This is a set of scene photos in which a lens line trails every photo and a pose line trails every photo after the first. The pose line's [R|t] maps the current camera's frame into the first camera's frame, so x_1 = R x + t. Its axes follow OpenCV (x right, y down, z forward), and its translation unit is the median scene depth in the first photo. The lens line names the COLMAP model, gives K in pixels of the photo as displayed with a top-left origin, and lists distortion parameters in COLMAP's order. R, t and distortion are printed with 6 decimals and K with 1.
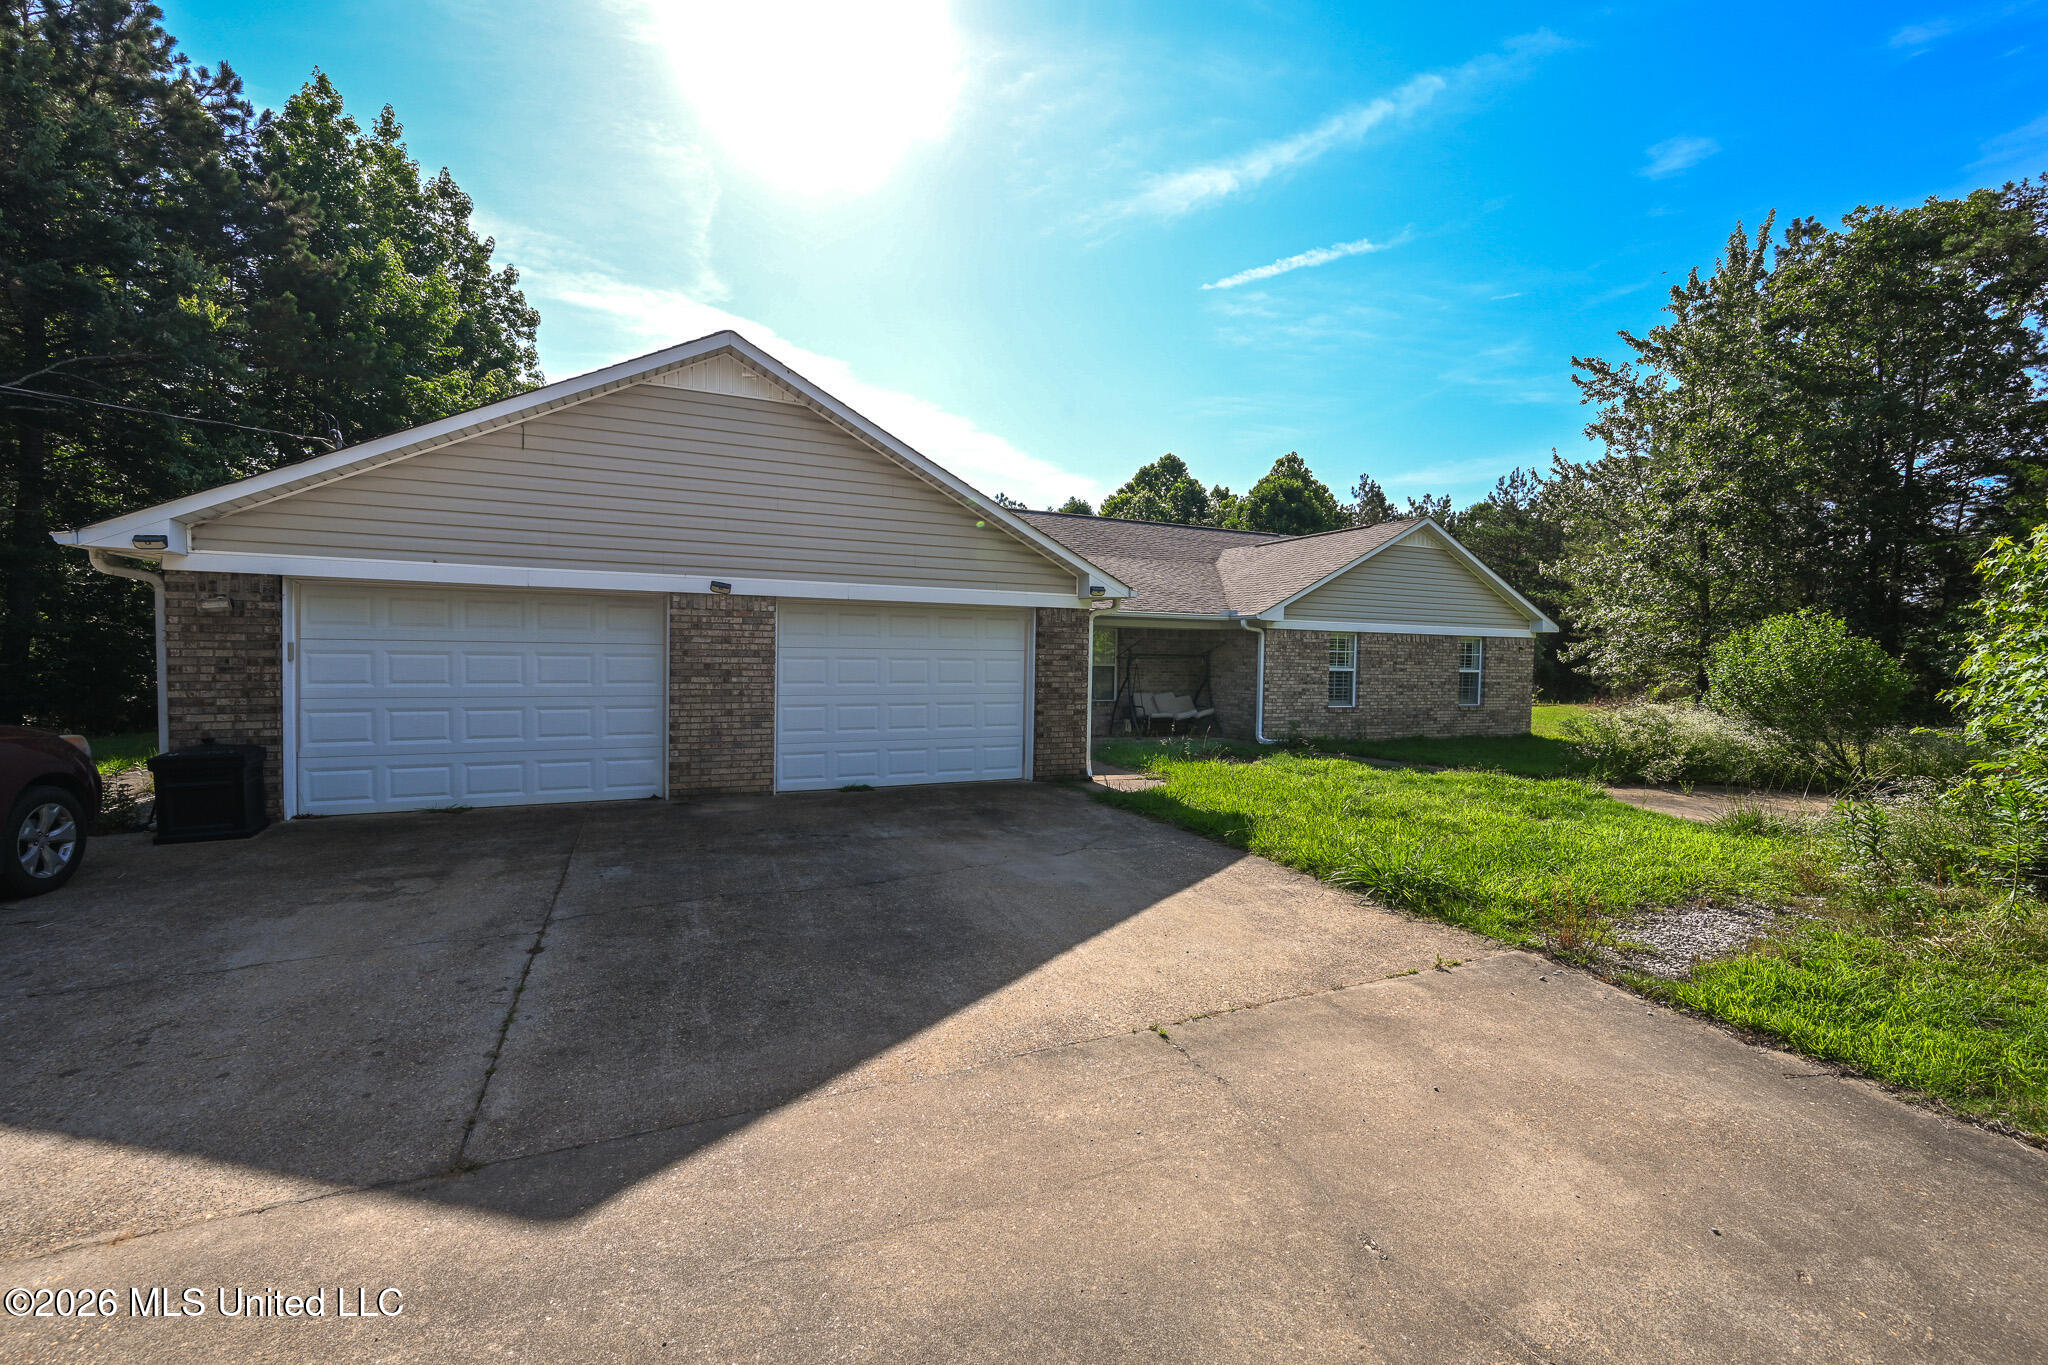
lens RADIAL K [[823.4, 0, 1033.3], [0, 823.4, 669.1], [0, 0, 1]] dist [0.001949, -0.000126]
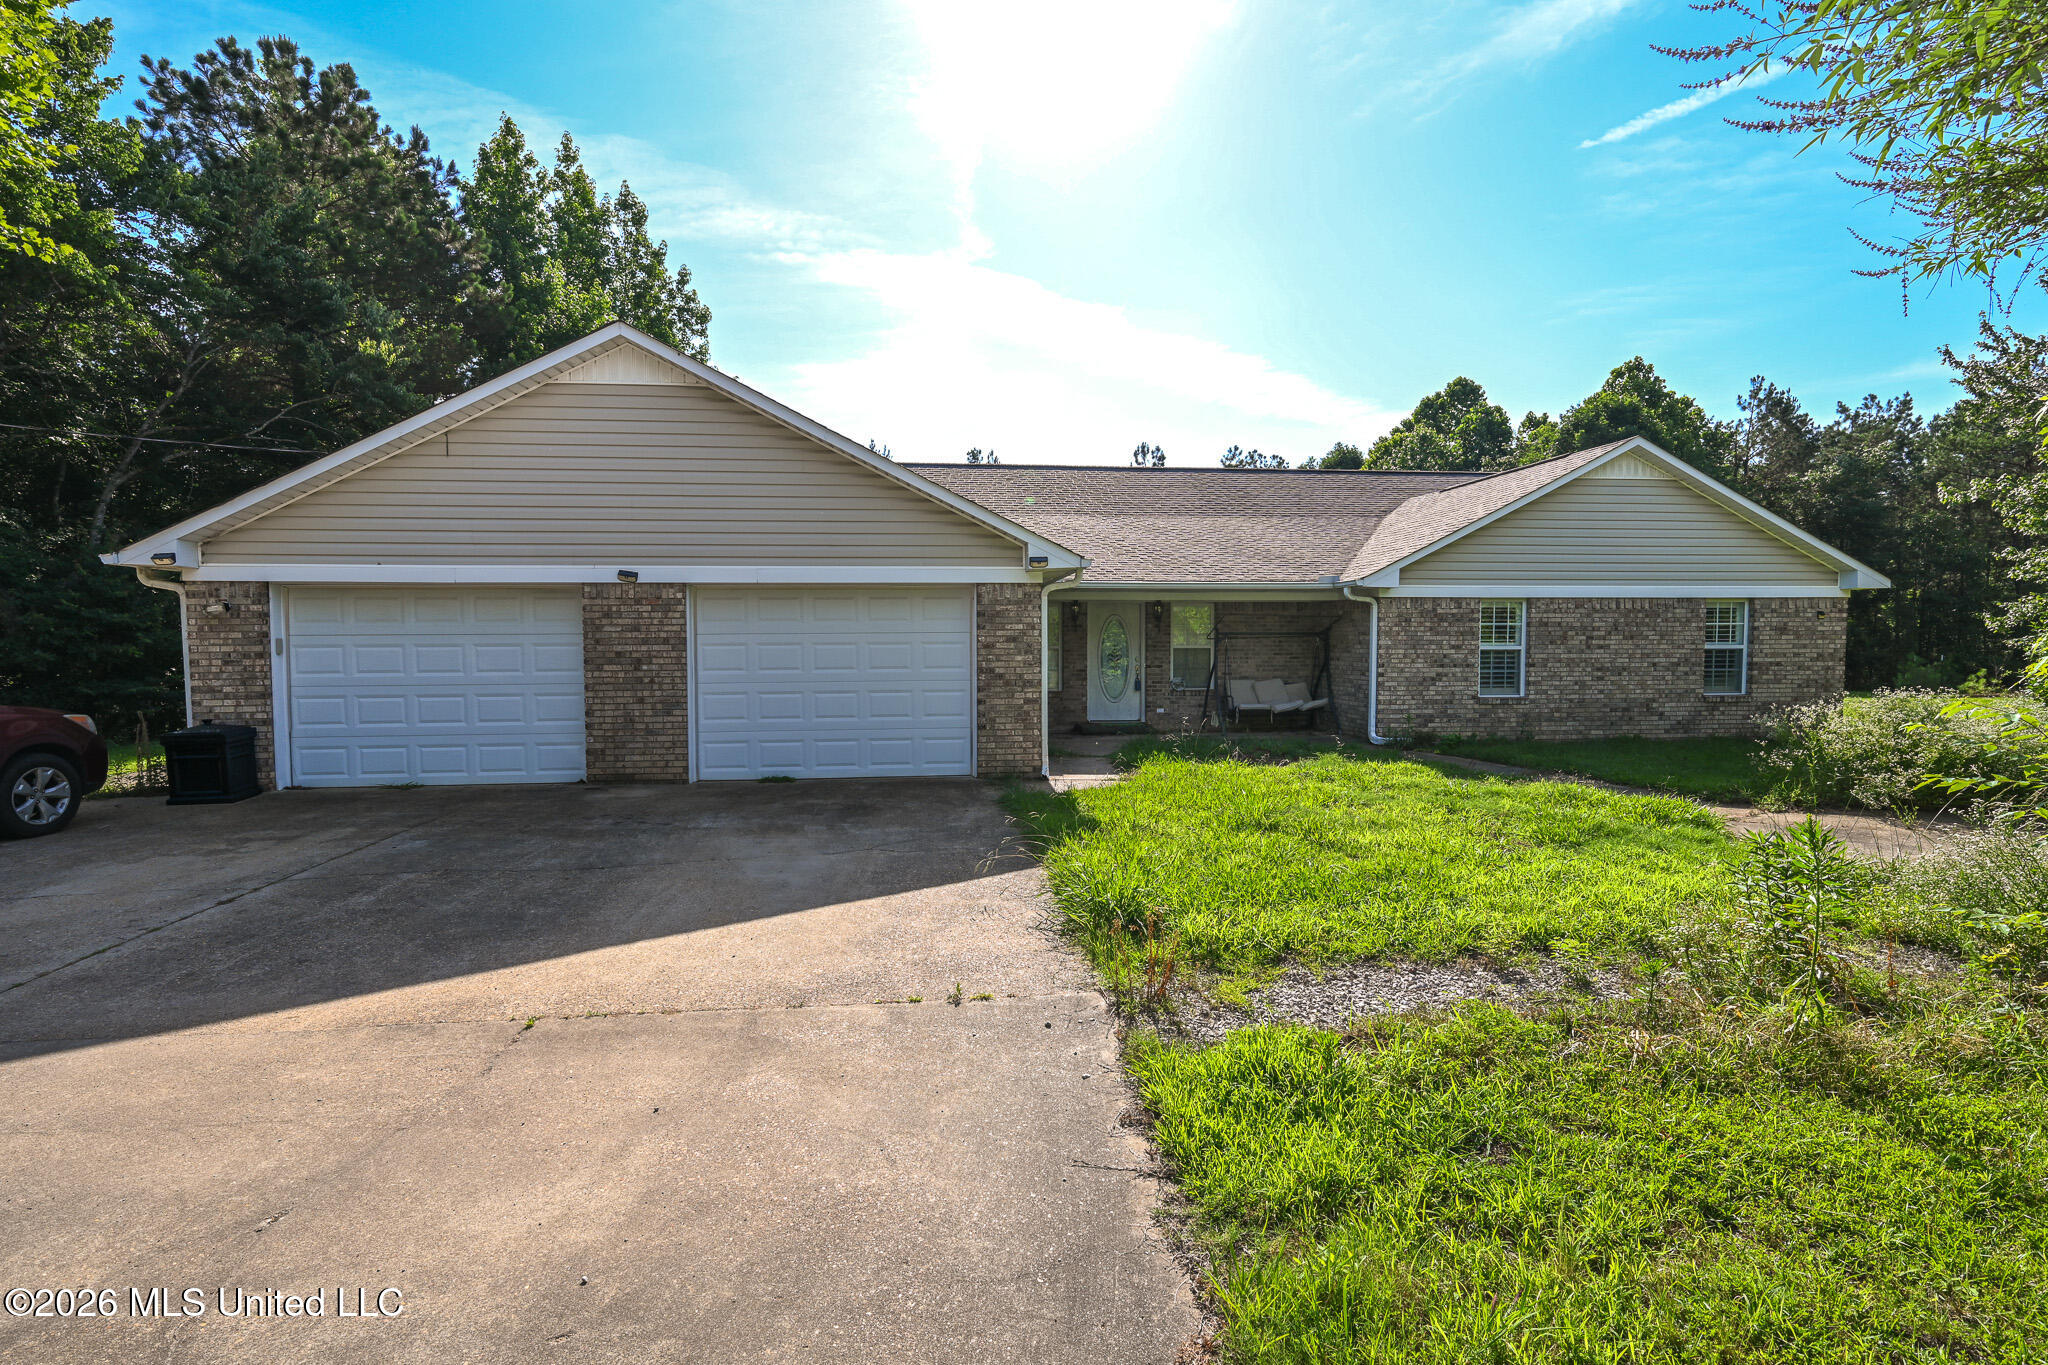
lens RADIAL K [[939.9, 0, 1023.1], [0, 939.9, 682.1], [0, 0, 1]] dist [0.003576, -0.000816]
pose [[0.945500, -0.004088, -0.325597, 0.381742], [0.013255, 0.999576, 0.025941, 0.005973], [0.325353, -0.028843, 0.945153, 0.053422]]
